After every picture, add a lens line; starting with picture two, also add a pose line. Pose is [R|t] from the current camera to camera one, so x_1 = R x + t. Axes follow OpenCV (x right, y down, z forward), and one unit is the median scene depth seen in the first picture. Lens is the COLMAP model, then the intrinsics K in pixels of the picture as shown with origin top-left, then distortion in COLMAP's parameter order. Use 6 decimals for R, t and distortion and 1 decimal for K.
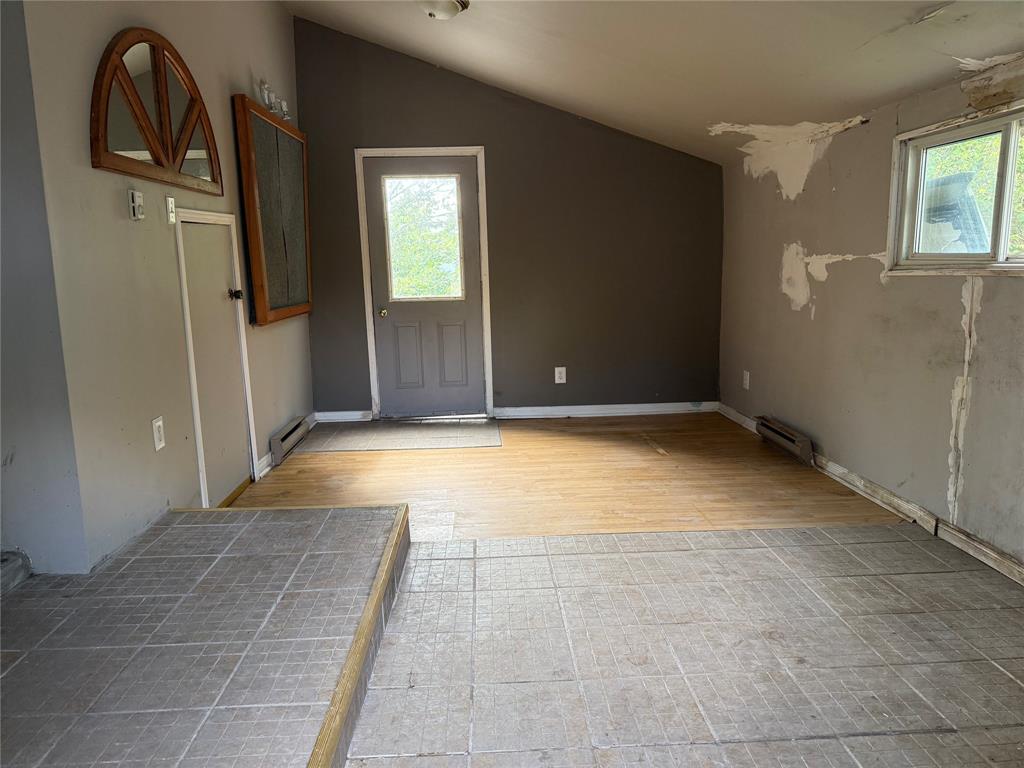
lens RADIAL K [[720.1, 0, 509.5], [0, 720.1, 387.3], [0, 0, 1]] dist [0.091218, -0.146127]
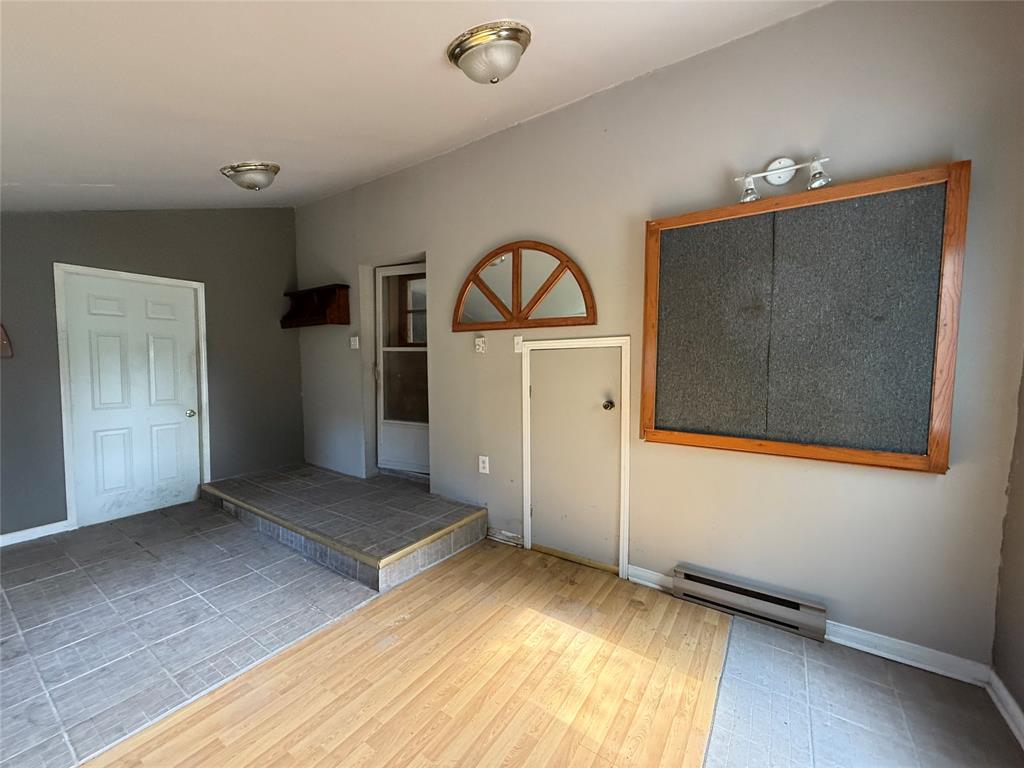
lens RADIAL K [[406.8, 0, 512.0], [0, 406.8, 384.0], [0, 0, 1]] dist [-0.000415, -0.000201]
pose [[-0.592741, 0.068008, -0.802516, 0.300910], [-0.124650, 0.976676, 0.174833, -0.332493], [0.795688, 0.203664, -0.570439, 1.629768]]
